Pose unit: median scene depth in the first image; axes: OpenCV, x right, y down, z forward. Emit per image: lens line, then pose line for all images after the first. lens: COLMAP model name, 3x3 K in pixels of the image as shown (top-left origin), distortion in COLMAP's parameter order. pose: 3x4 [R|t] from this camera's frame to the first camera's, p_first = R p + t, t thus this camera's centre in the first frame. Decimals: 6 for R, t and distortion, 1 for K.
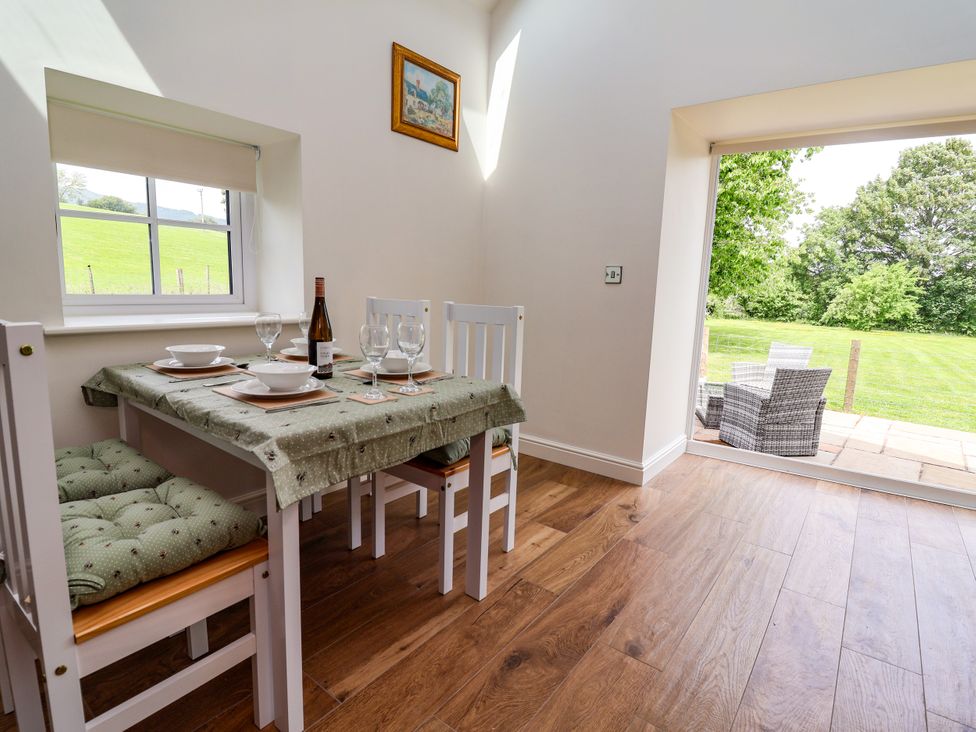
lens RADIAL K [[506.9, 0, 480.8], [0, 506.9, 358.8], [0, 0, 1]] dist [-0.001686, -0.011965]
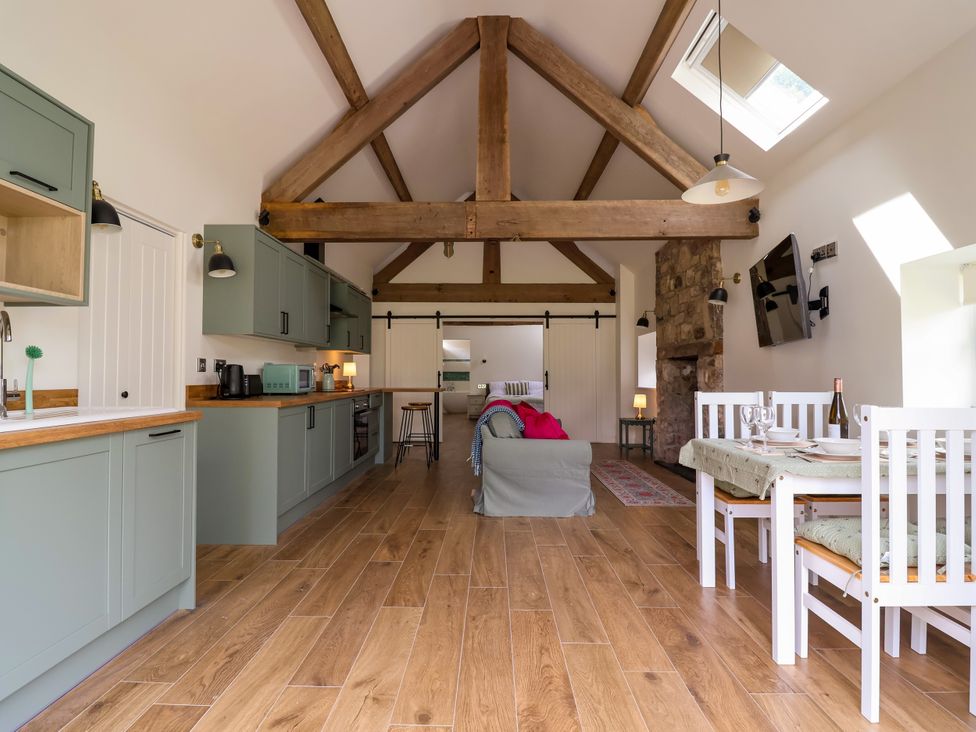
lens RADIAL K [[506.9, 0, 486.7], [0, 506.9, 363.7], [0, 0, 1]] dist [-0.001686, -0.011965]
pose [[-0.792214, -0.050224, -0.608173, 1.204617], [-0.118044, 0.990396, 0.071977, -0.172980], [0.598717, 0.128812, -0.790535, 1.415351]]
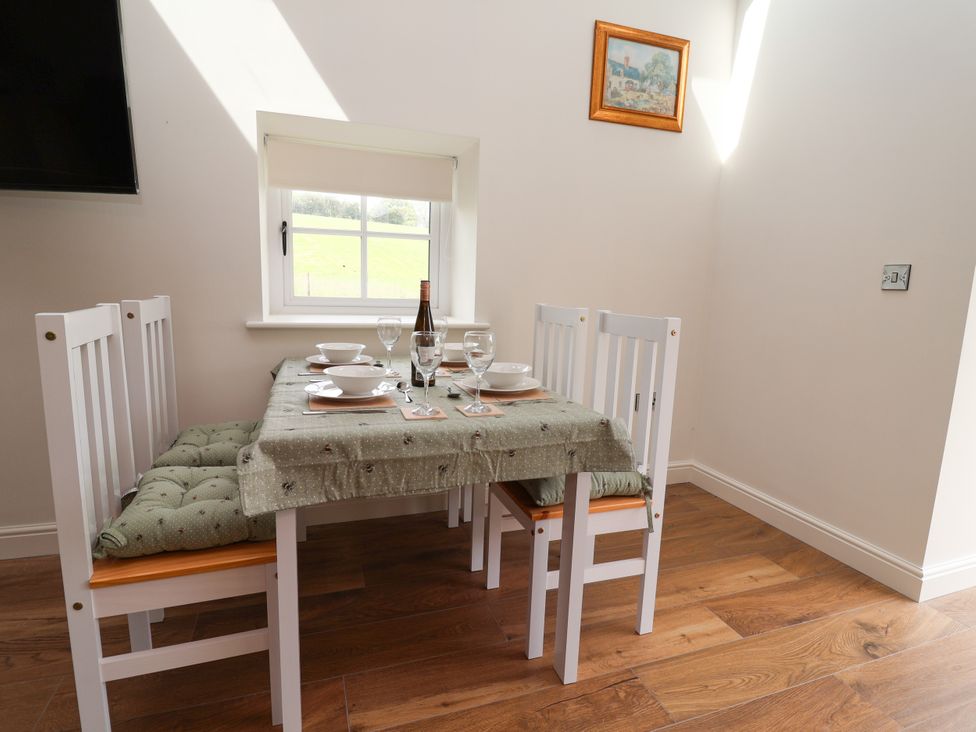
lens RADIAL K [[506.9, 0, 486.3], [0, 506.9, 361.8], [0, 0, 1]] dist [-0.001686, -0.011965]
pose [[0.839723, 0.078028, -0.537380, 0.281738], [-0.086021, 0.996241, 0.010235, -0.025375], [0.536158, 0.037631, 0.843278, 0.243904]]
